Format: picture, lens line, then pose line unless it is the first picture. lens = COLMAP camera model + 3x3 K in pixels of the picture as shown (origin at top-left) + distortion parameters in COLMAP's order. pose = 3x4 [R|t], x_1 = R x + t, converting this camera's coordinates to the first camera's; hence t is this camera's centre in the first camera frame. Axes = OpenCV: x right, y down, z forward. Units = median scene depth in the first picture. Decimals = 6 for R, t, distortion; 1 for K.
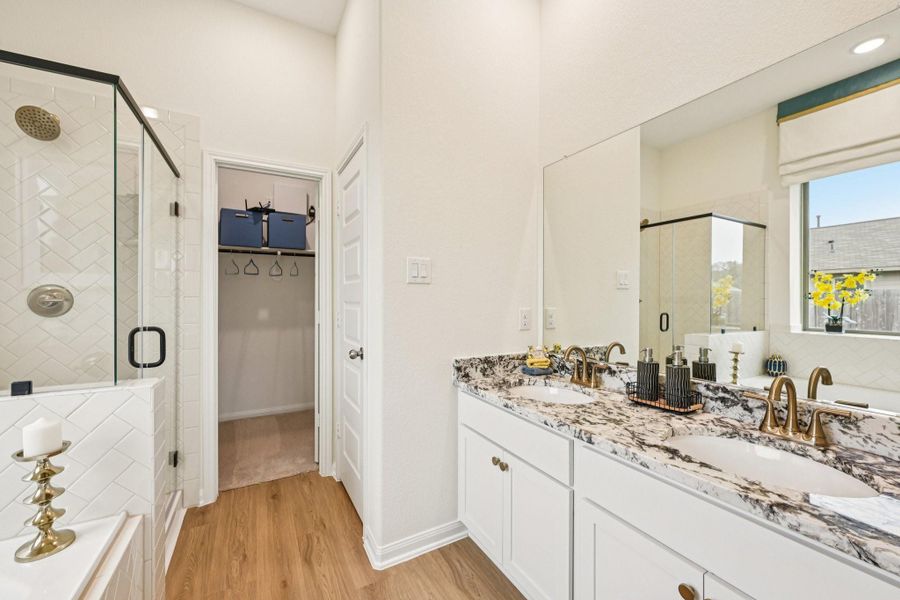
lens RADIAL K [[358.5, 0, 445.8], [0, 358.5, 297.8], [0, 0, 1]] dist [0.001796, -0.000169]
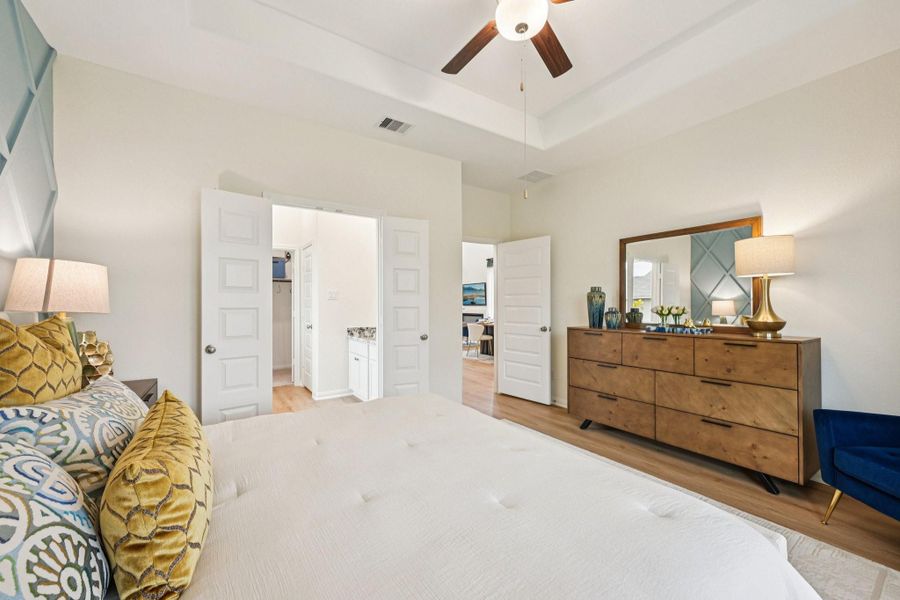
lens RADIAL K [[358.5, 0, 457.3], [0, 358.5, 308.3], [0, 0, 1]] dist [0.001796, -0.000169]
pose [[0.995539, -0.003857, 0.094277, 0.558001], [0.003912, 0.999992, -0.000393, 0.028629], [-0.094275, 0.000760, 0.995546, -1.645886]]
